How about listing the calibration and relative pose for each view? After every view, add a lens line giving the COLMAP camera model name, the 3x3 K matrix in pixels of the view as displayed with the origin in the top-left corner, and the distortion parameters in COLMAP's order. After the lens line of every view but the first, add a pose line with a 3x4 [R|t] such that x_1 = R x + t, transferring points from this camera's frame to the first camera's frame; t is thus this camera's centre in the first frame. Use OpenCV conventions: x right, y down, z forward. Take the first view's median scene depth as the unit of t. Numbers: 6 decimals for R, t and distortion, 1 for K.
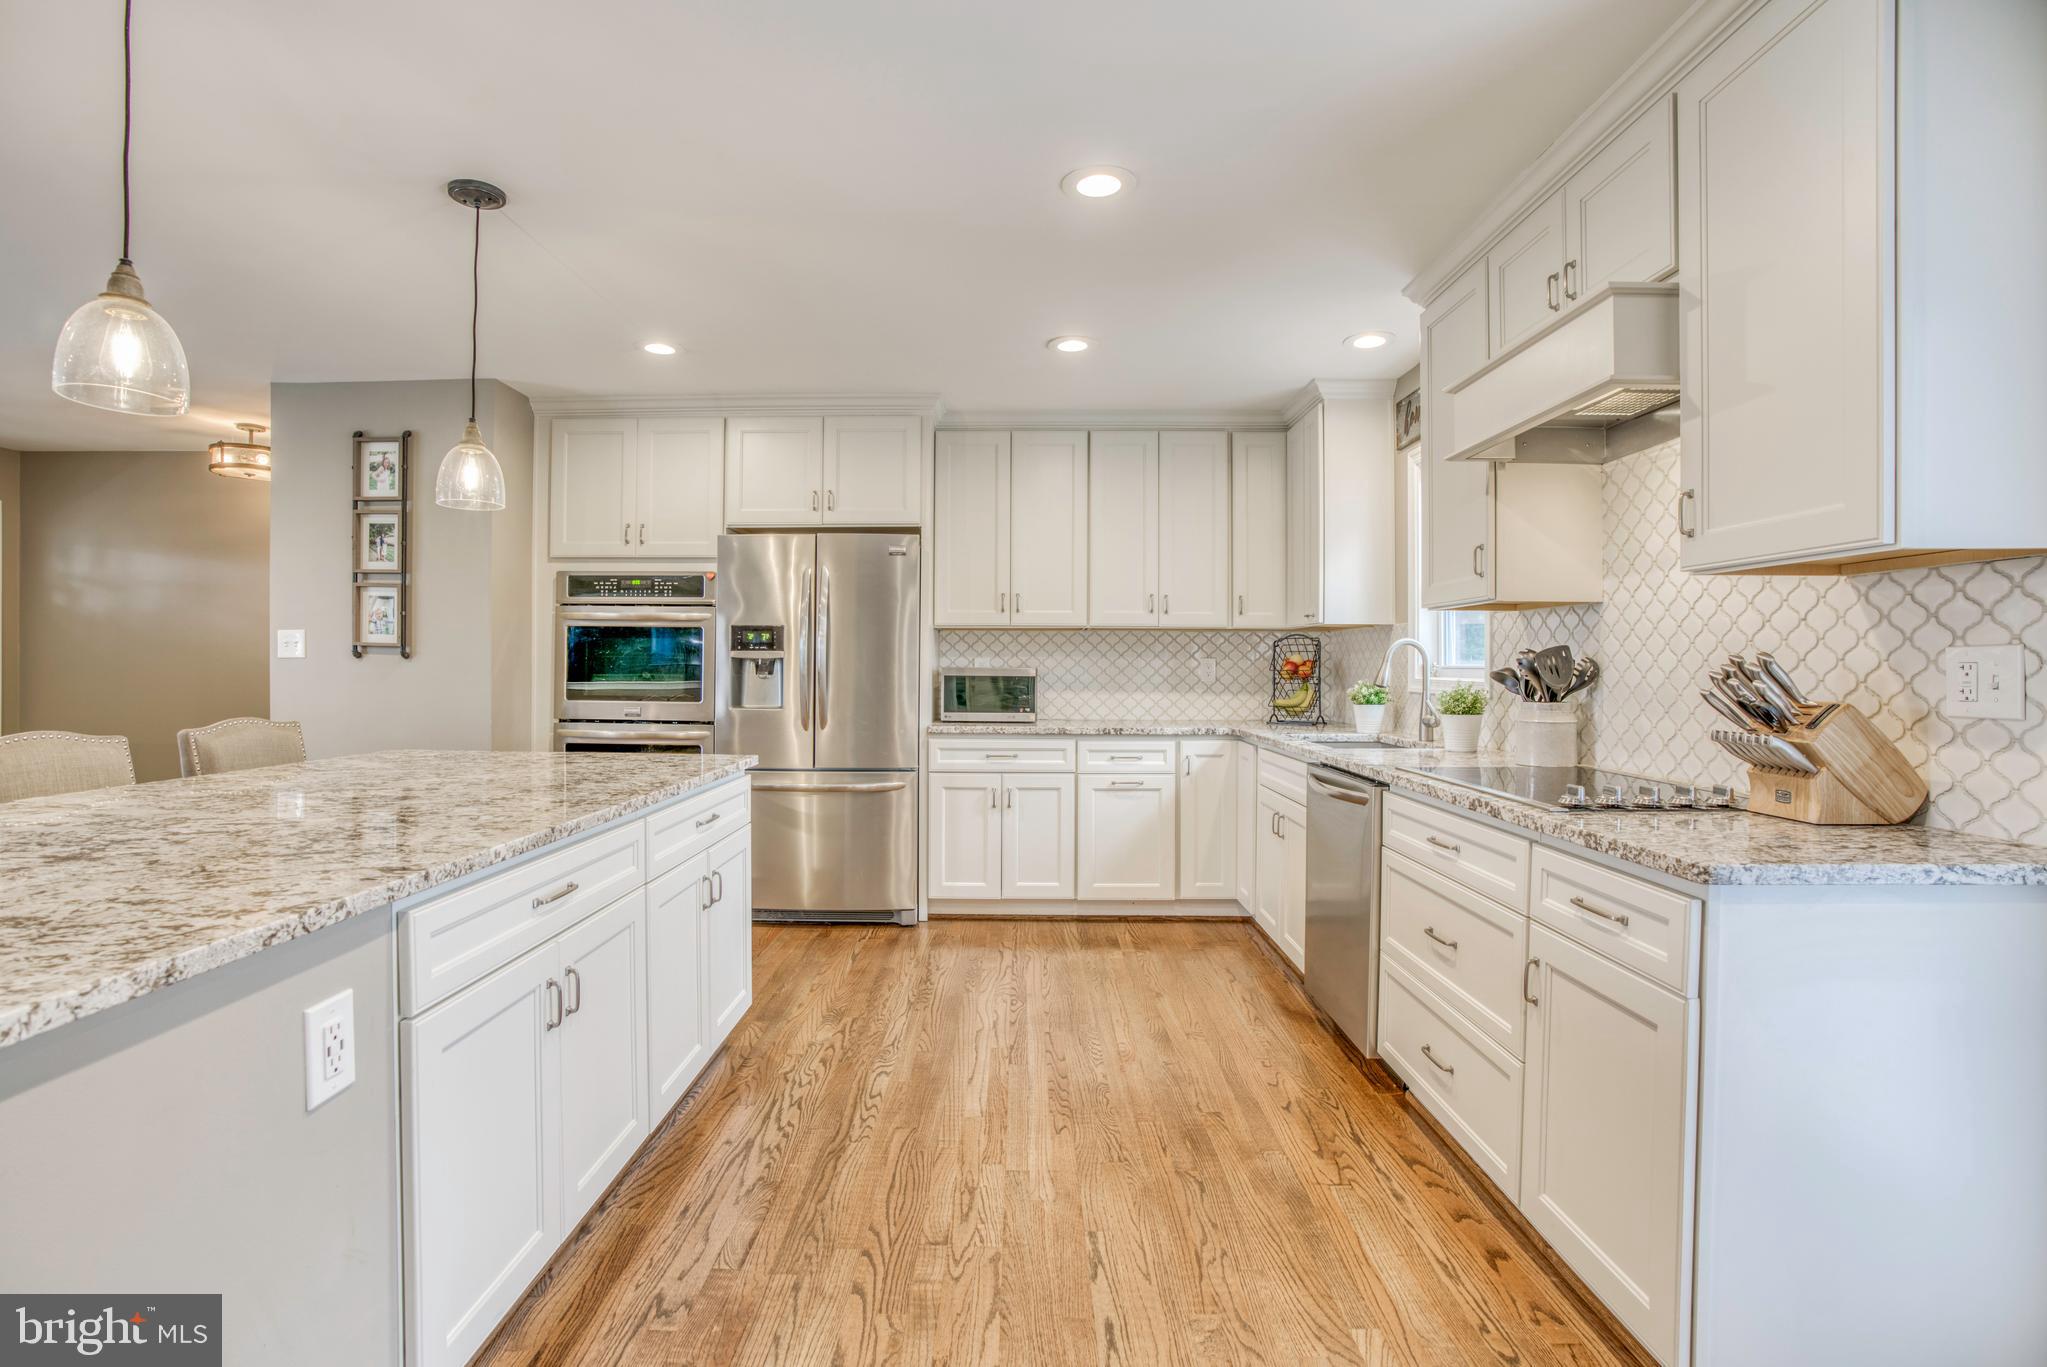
lens RADIAL K [[945.0, 0, 1003.5], [0, 945.0, 668.6], [0, 0, 1]] dist [-0.055495, 0.018335]
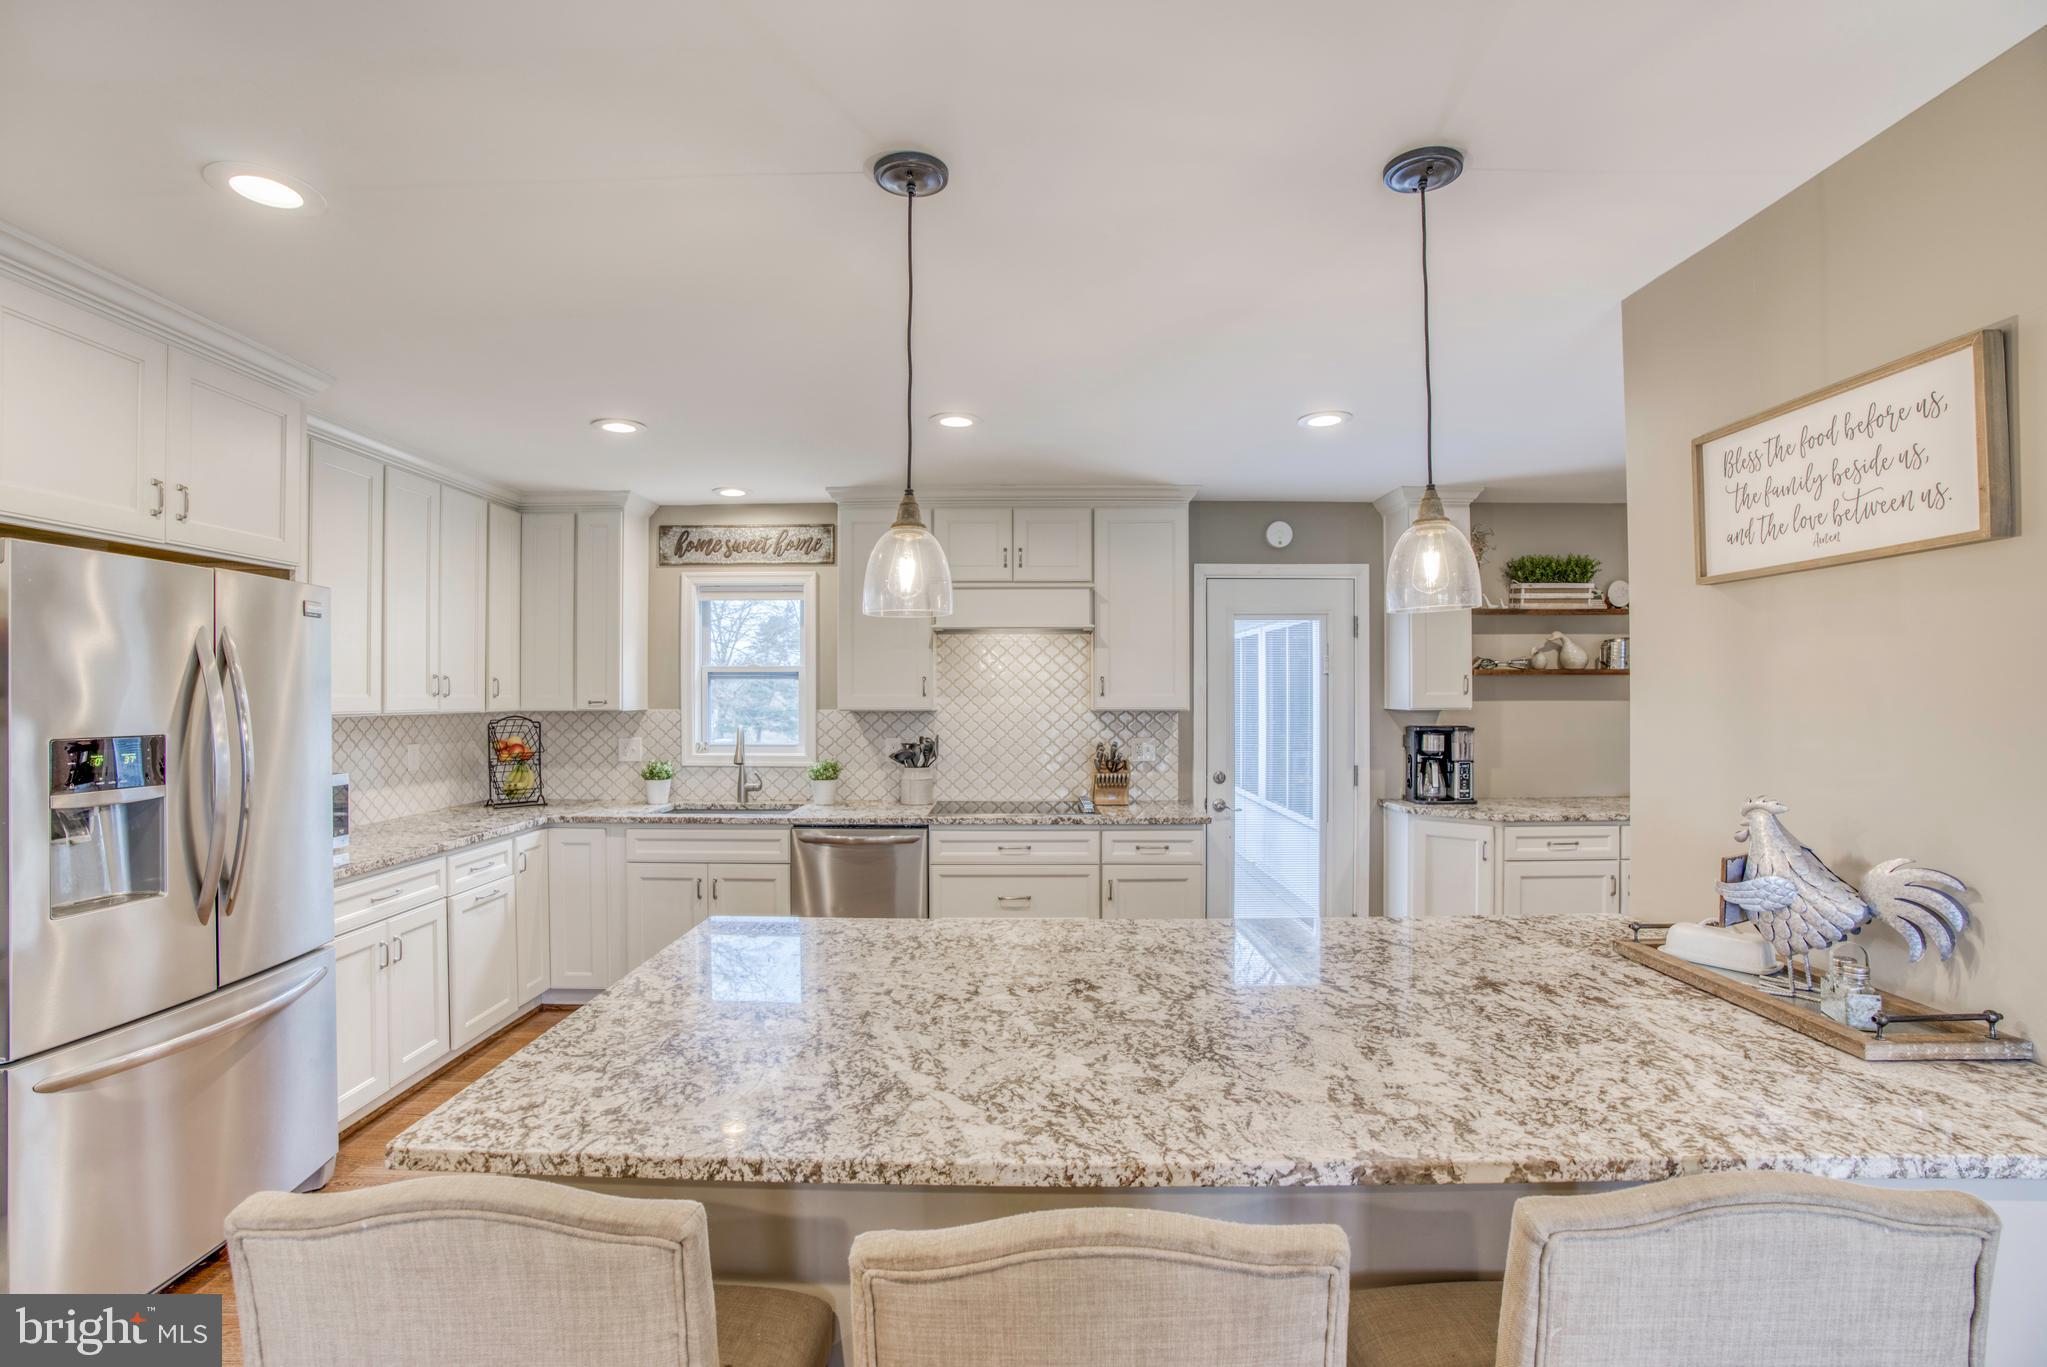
lens RADIAL K [[945.0, 0, 1000.8], [0, 945.0, 671.2], [0, 0, 1]] dist [-0.055495, 0.018335]
pose [[-0.003825, 0.018557, 0.999820, -0.769535], [0.005625, 0.999812, -0.018535, -0.070995], [-0.999977, 0.005553, -0.003929, 0.553231]]
